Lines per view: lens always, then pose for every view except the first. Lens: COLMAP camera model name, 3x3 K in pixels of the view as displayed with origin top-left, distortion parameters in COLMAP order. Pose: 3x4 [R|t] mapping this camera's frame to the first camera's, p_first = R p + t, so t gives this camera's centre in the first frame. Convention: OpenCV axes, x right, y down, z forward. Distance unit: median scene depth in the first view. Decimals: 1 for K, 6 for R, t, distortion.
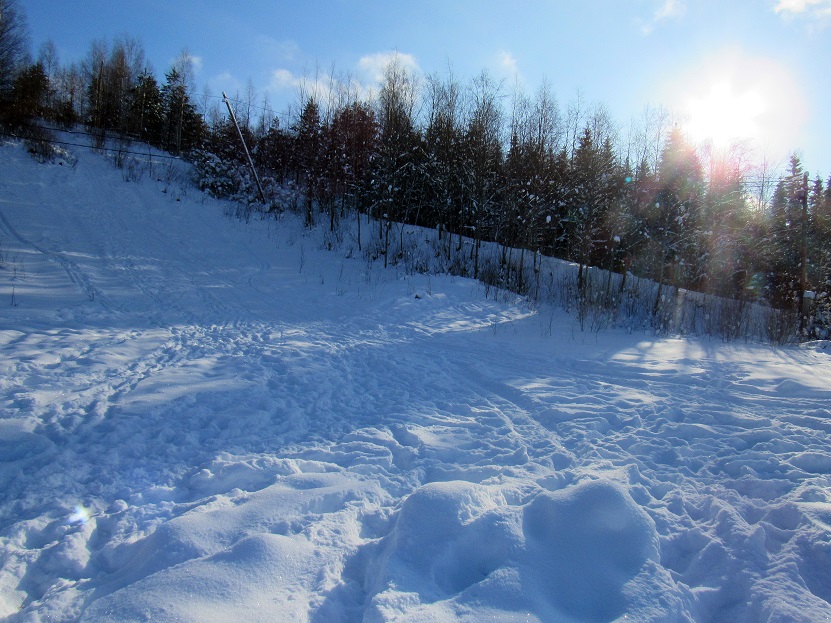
lens RADIAL K [[599.5, 0, 412.0], [0, 599.5, 313.0], [0, 0, 1]] dist [-0.012933, -0.002762]
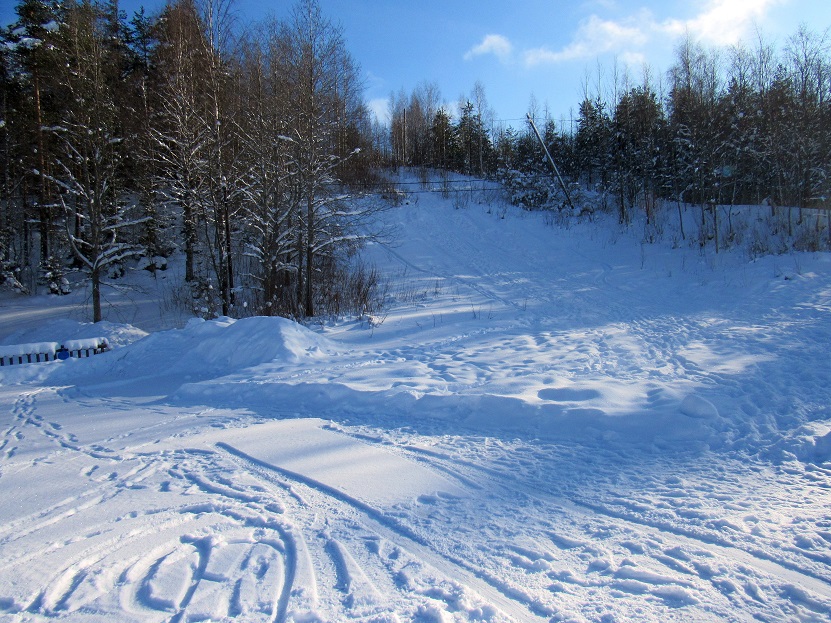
lens RADIAL K [[599.5, 0, 419.5], [0, 599.5, 309.0], [0, 0, 1]] dist [-0.012933, -0.002762]
pose [[0.899679, -0.095828, -0.425905, -0.062065], [0.094081, 0.995246, -0.025193, -0.004320], [0.426295, -0.017404, 0.904417, -0.082059]]
